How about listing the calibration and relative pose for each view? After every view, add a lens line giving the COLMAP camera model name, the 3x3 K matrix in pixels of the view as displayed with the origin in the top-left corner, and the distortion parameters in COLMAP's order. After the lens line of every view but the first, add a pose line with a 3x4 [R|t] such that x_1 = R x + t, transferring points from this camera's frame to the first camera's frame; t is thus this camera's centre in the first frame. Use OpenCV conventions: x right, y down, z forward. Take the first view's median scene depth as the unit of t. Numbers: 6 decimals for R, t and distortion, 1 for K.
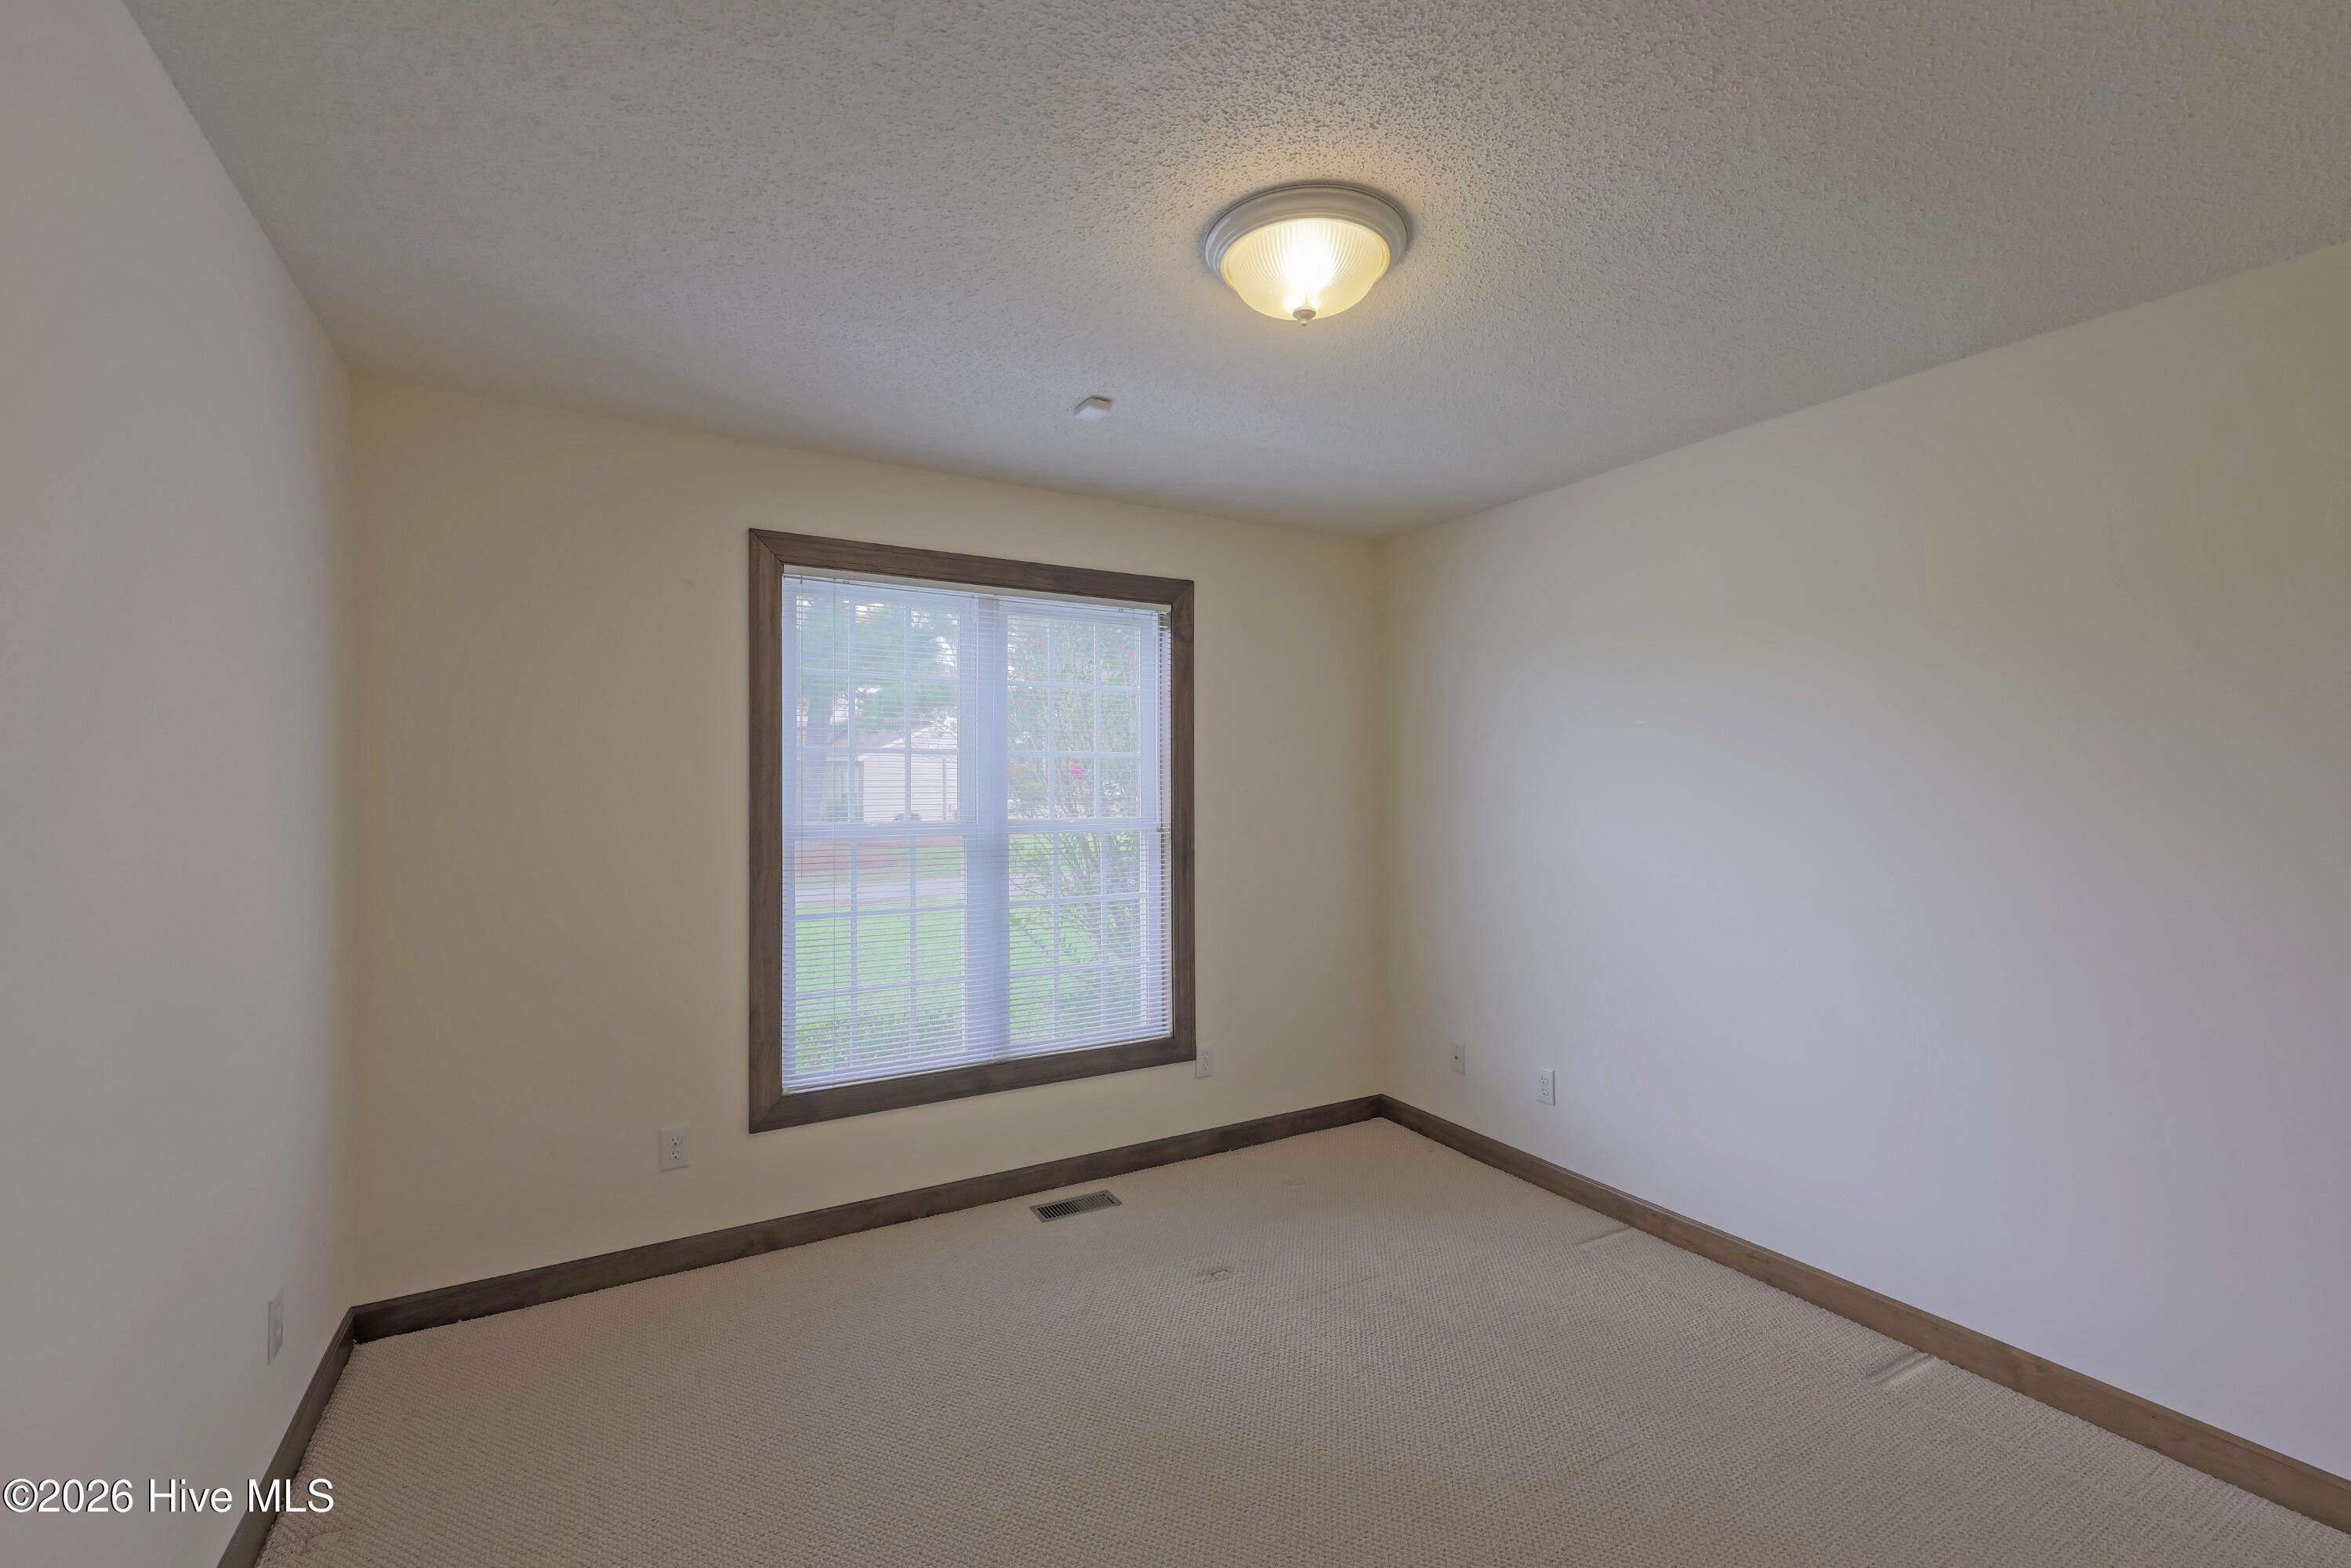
lens RADIAL K [[968.6, 0, 1142.1], [0, 968.6, 784.9], [0, 0, 1]] dist [-0.004452, -0.000661]
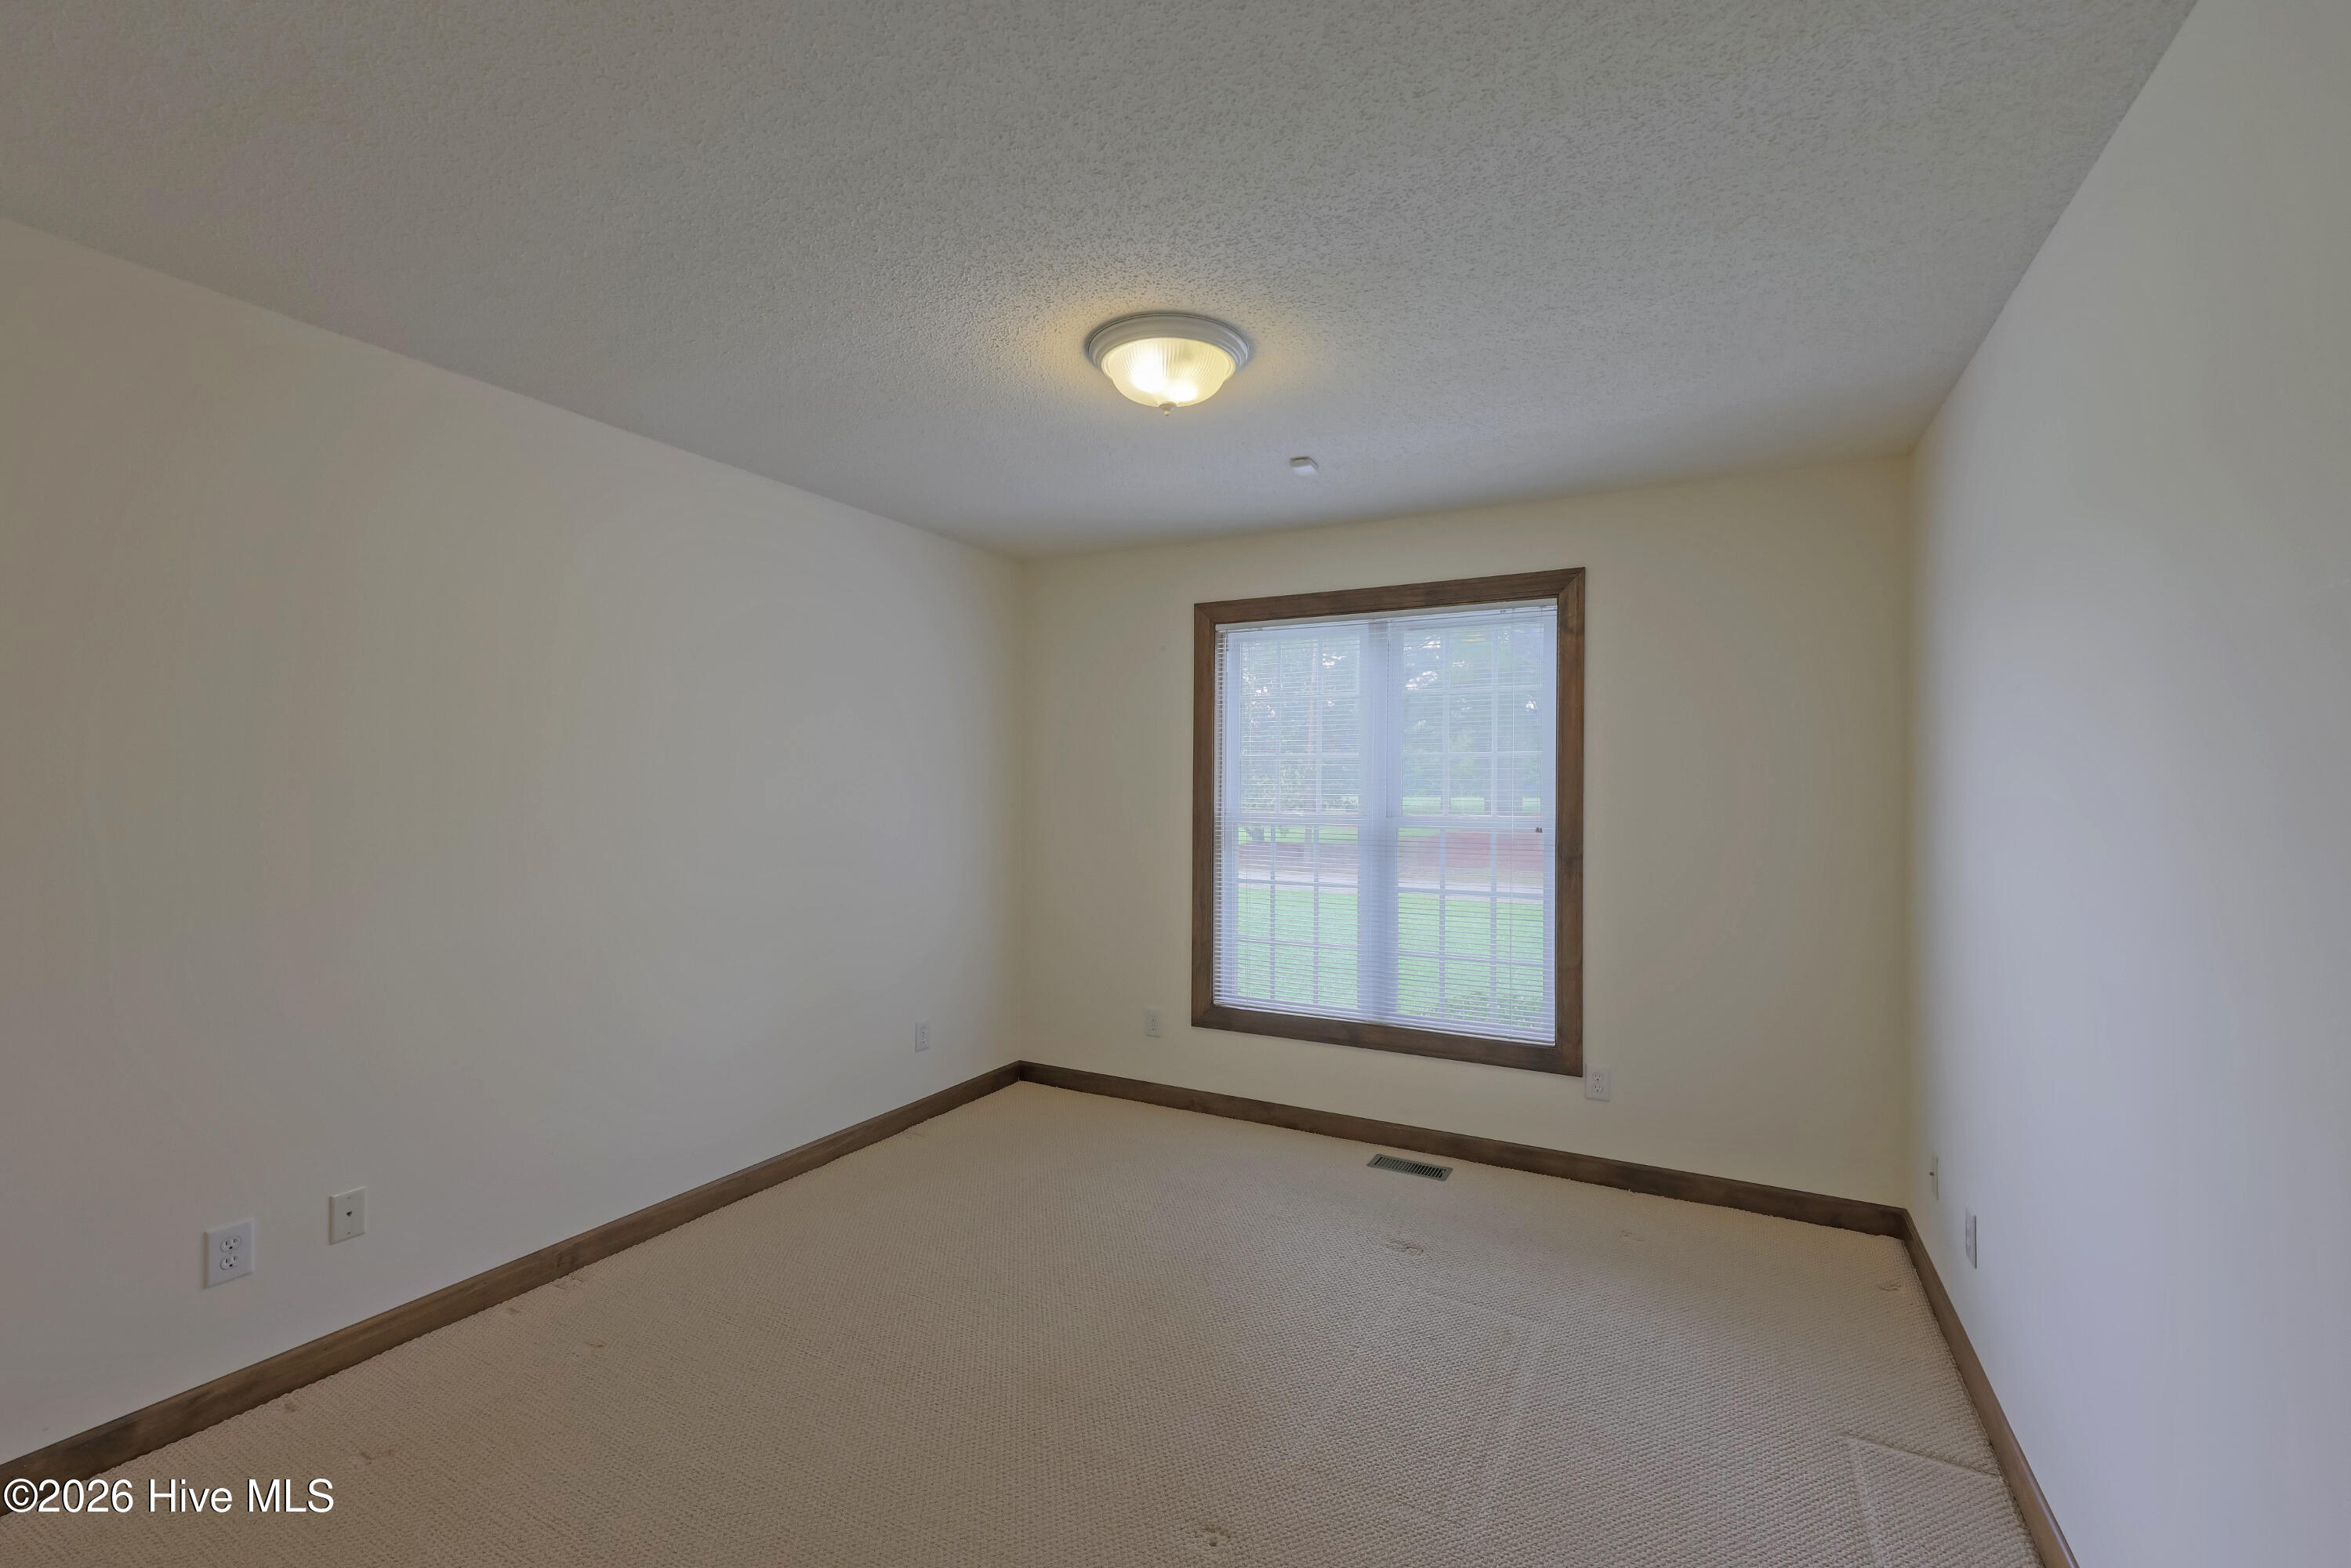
lens RADIAL K [[968.6, 0, 1186.7], [0, 968.6, 784.3], [0, 0, 1]] dist [-0.004452, -0.000661]
pose [[0.548095, -0.000269, -0.836416, 0.672524], [-0.008235, 0.999950, -0.005718, 0.009376], [0.836375, 0.010022, 0.548066, 0.174694]]
